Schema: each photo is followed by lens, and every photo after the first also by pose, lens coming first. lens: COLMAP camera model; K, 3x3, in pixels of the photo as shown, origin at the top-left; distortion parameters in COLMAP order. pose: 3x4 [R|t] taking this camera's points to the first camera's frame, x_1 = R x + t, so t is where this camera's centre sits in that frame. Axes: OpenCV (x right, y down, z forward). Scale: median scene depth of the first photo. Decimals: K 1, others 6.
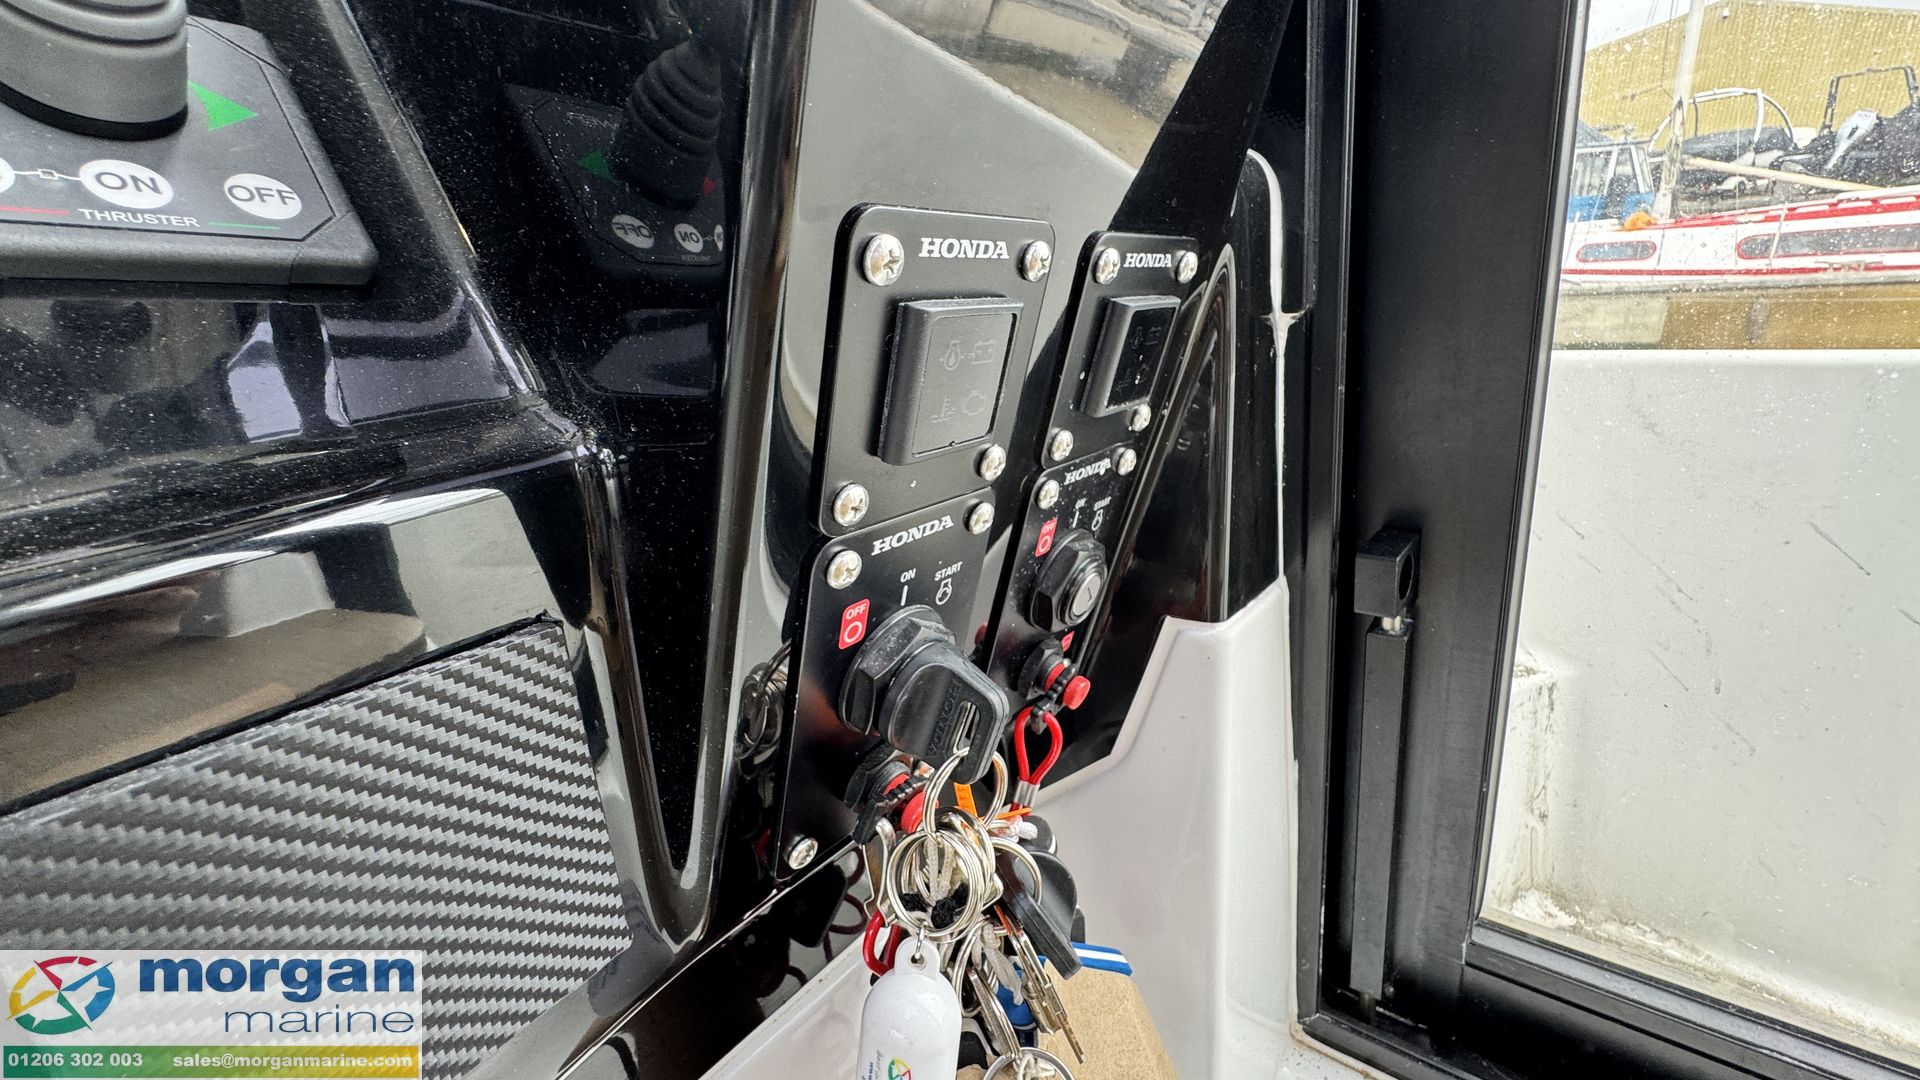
lens RADIAL K [[767.8, 0, 959.6], [0, 767.8, 537.5], [0, 0, 1]] dist [-0.005674, 0.000542]
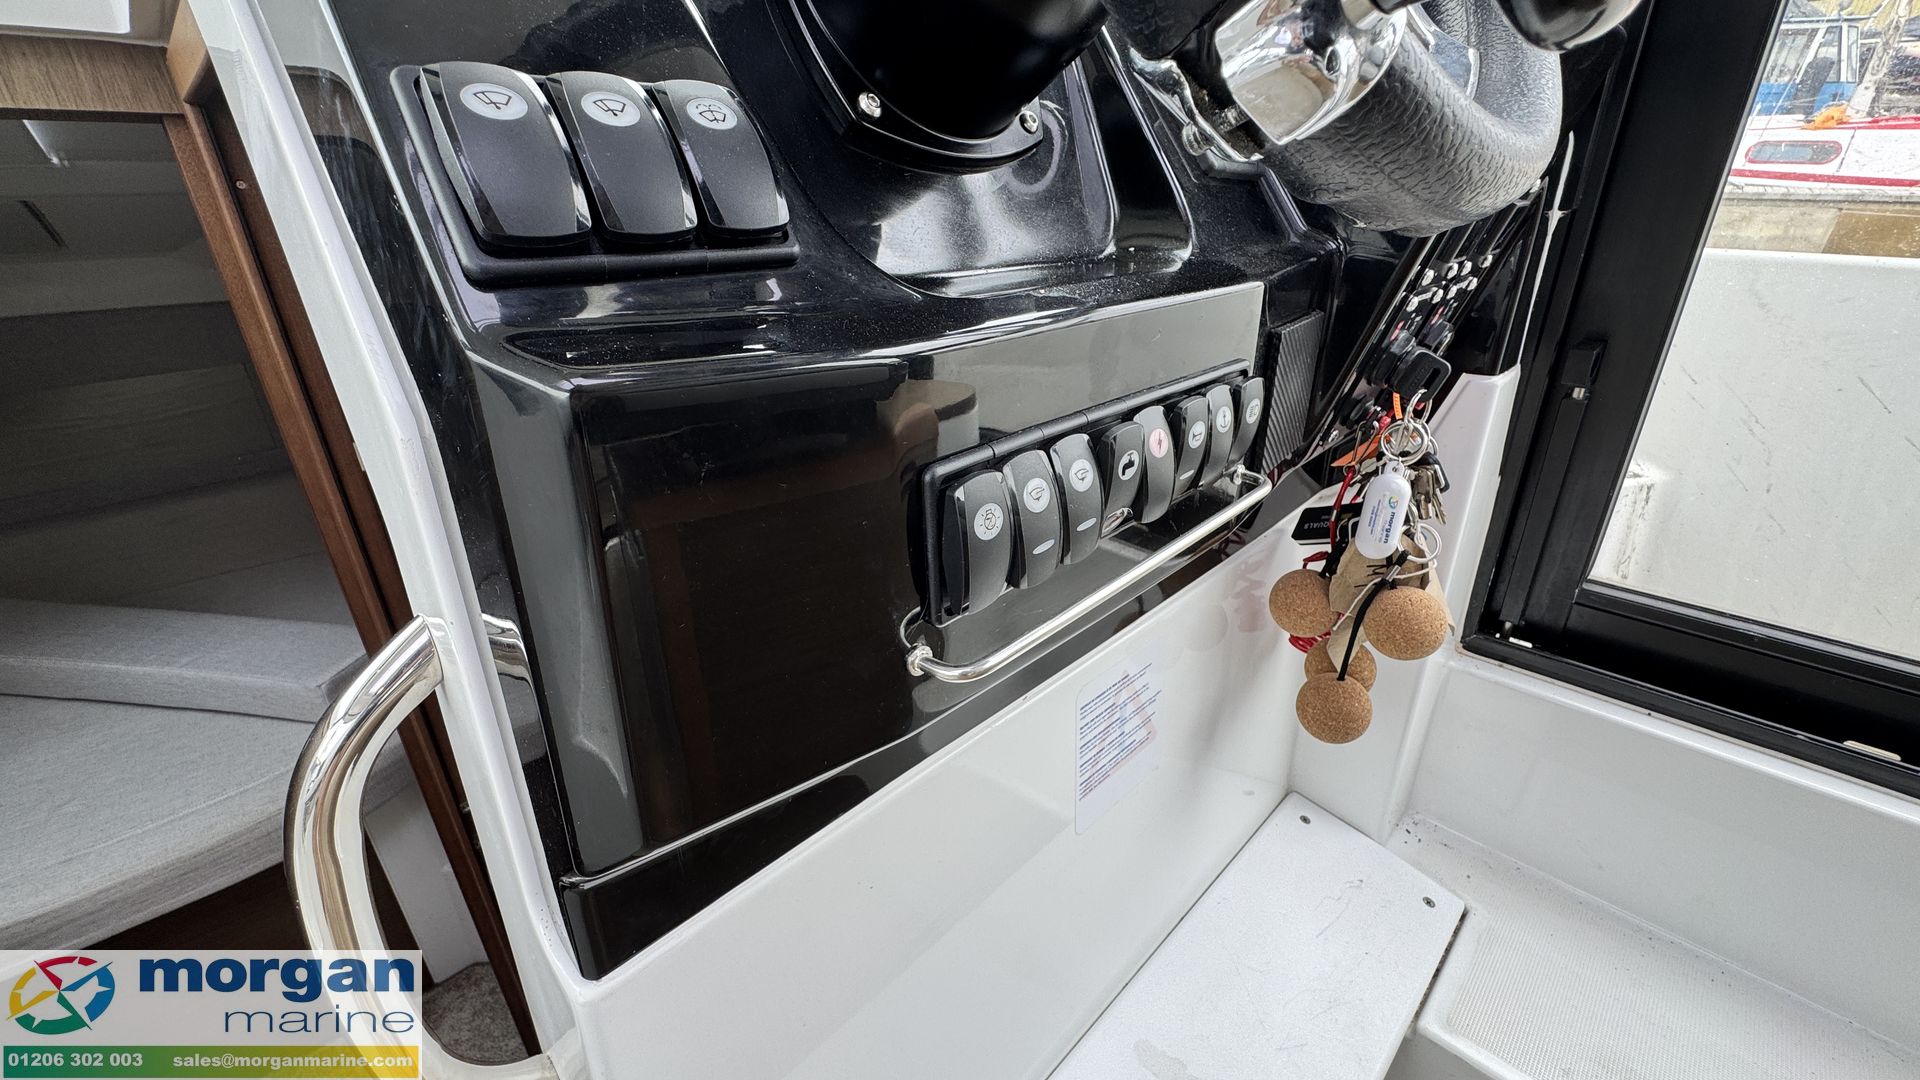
lens RADIAL K [[767.8, 0, 959.6], [0, 767.8, 537.5], [0, 0, 1]] dist [-0.005674, 0.000542]
pose [[0.994067, 0.089486, -0.061824, -0.086970], [-0.078694, 0.984117, 0.159124, 0.031731], [0.075082, -0.153315, 0.985321, -0.109614]]
